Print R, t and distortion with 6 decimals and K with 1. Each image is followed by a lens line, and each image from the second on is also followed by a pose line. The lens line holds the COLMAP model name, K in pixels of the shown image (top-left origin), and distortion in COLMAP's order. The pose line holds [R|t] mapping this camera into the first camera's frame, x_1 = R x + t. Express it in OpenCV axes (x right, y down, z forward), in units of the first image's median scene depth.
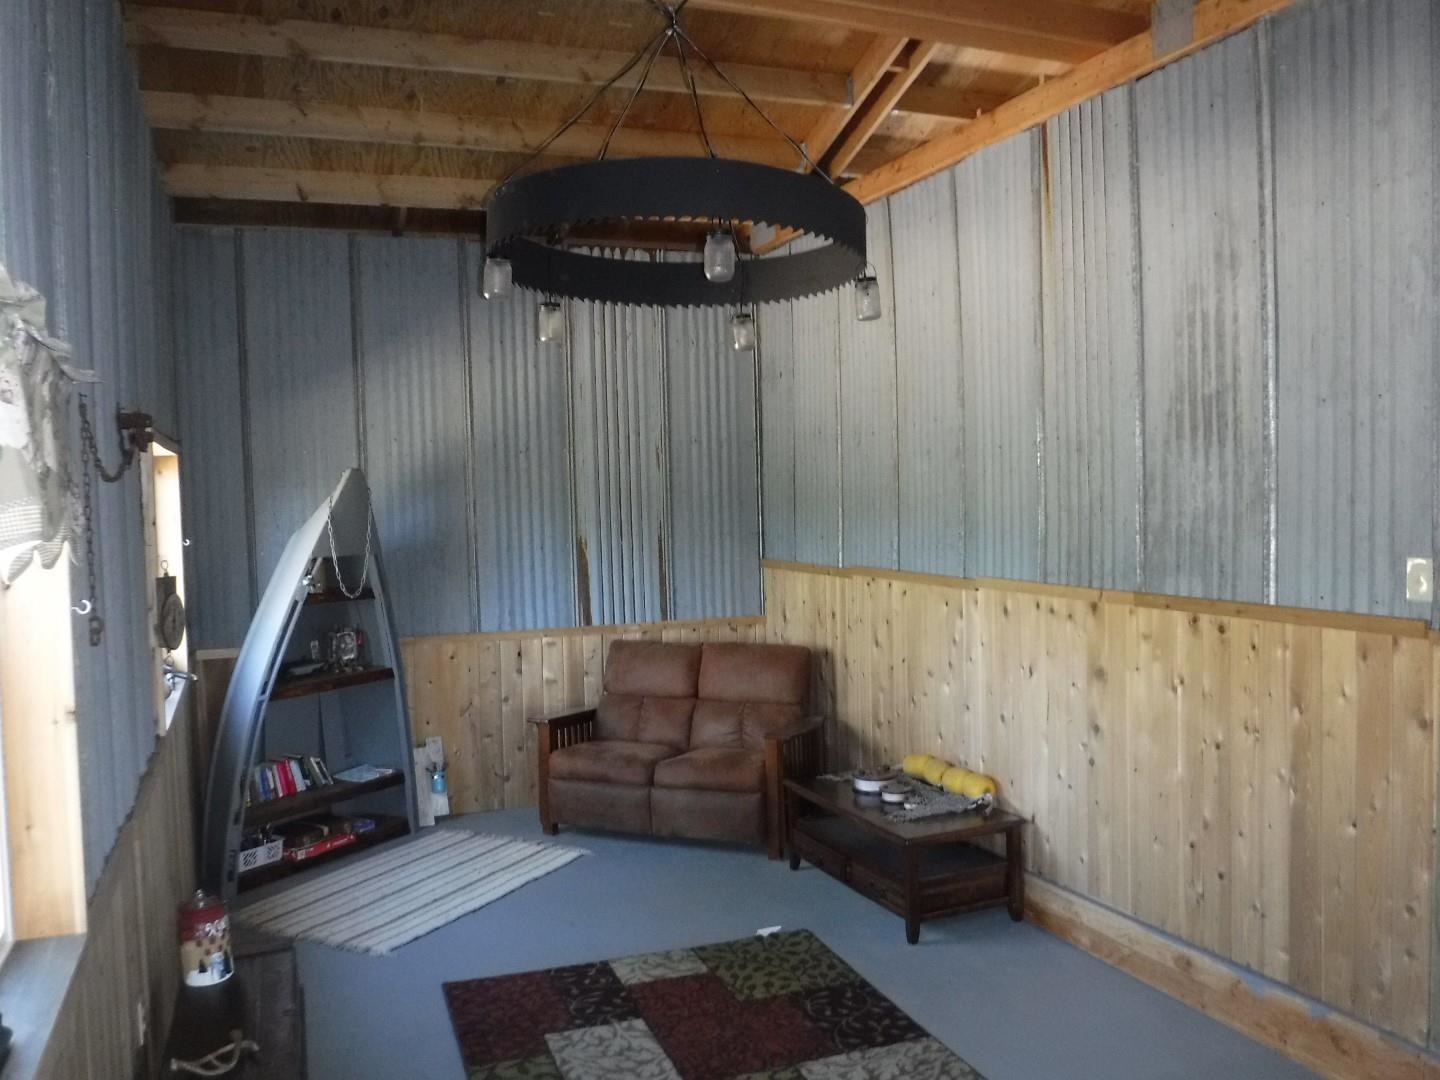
lens RADIAL K [[1196.0, 0, 716.9], [0, 1196.0, 545.5], [0, 0, 1]] dist [-0.097682, 0.059481]
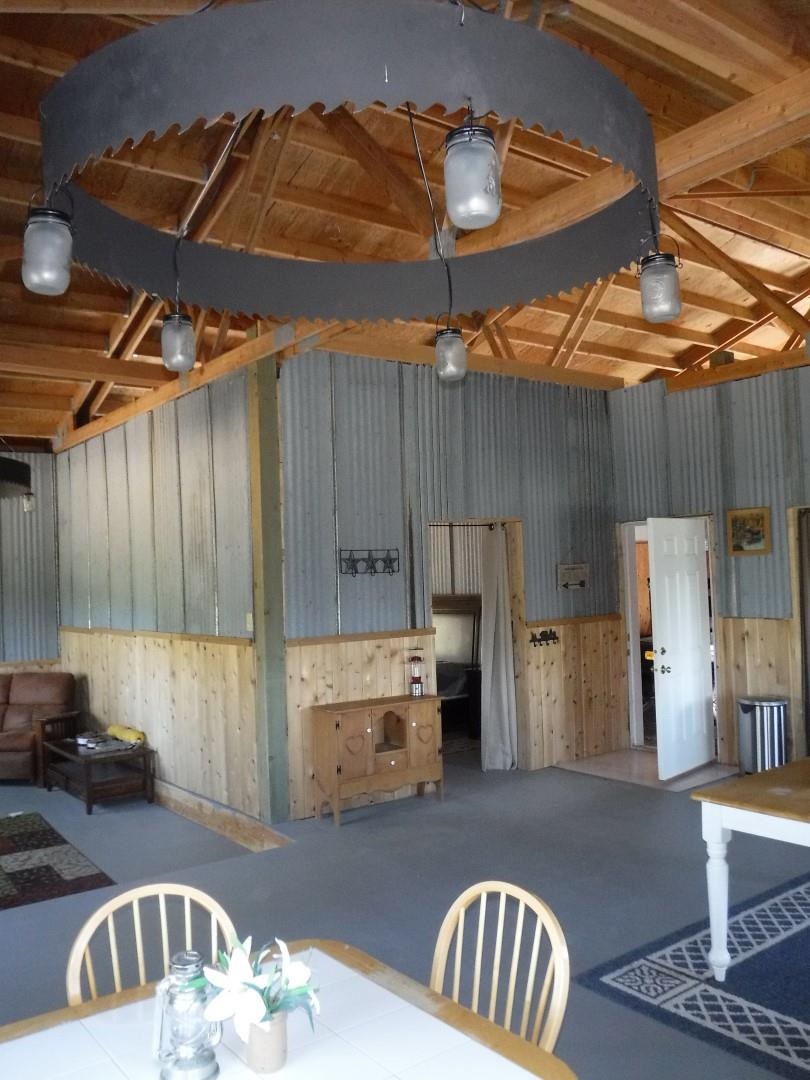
lens RADIAL K [[897.0, 0, 405.0], [0, 897.0, 540.0], [0, 0, 1]] dist [-0.097682, 0.059481]
pose [[0.963457, -0.002625, 0.267851, 0.276000], [0.027070, 0.995787, -0.087614, 0.020039], [-0.266493, 0.091663, 0.959468, -0.592580]]
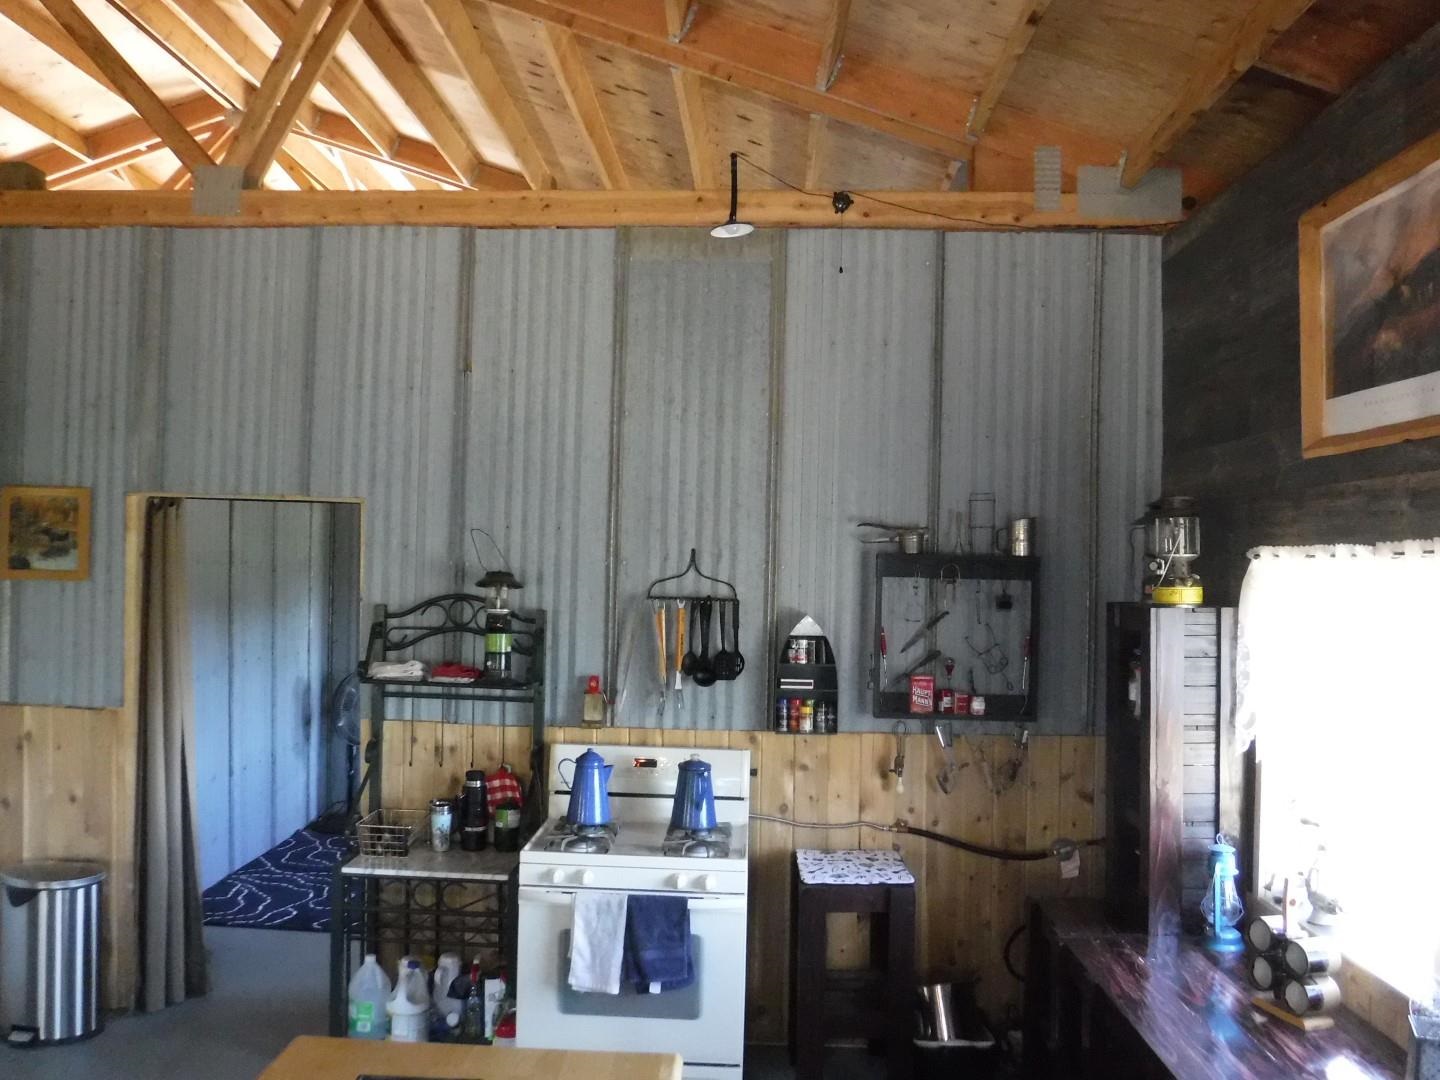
lens RADIAL K [[1196.0, 0, 716.9], [0, 1196.0, 545.5], [0, 0, 1]] dist [-0.097682, 0.059481]
pose [[0.398038, 0.035972, 0.916664, 0.546509], [0.014185, 0.998870, -0.045357, -0.042678], [-0.917259, 0.031056, 0.397078, -0.242715]]
